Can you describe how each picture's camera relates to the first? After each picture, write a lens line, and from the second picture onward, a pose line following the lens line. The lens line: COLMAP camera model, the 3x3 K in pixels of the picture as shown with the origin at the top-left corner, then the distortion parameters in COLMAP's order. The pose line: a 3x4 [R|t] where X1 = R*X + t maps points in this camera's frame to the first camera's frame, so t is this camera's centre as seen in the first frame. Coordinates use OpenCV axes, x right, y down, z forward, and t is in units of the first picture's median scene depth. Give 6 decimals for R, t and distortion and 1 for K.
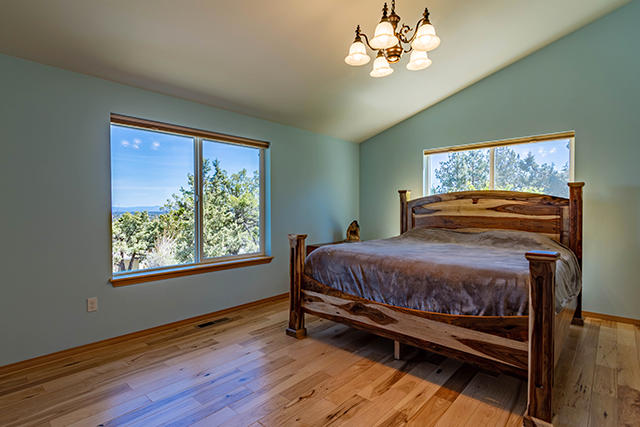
lens RADIAL K [[322.8, 0, 320.0], [0, 322.8, 213.5], [0, 0, 1]] dist [-0.002114, -0.000402]
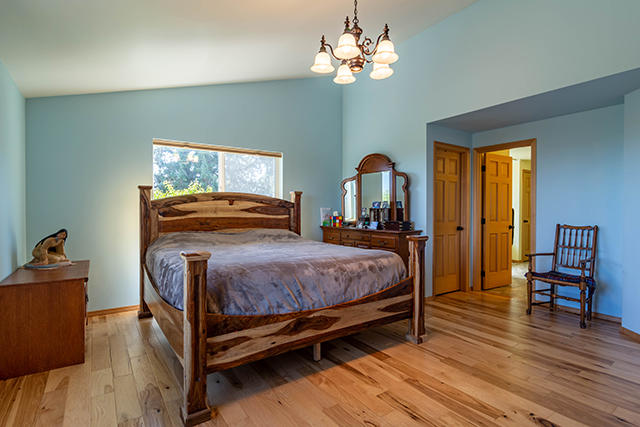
lens RADIAL K [[322.8, 0, 320.0], [0, 322.8, 213.5], [0, 0, 1]] dist [-0.002114, -0.000402]
pose [[0.224410, -0.007542, 0.974466, -0.529177], [0.013573, 0.999897, 0.004614, -0.005006], [-0.974400, 0.012191, 0.224489, 0.558720]]
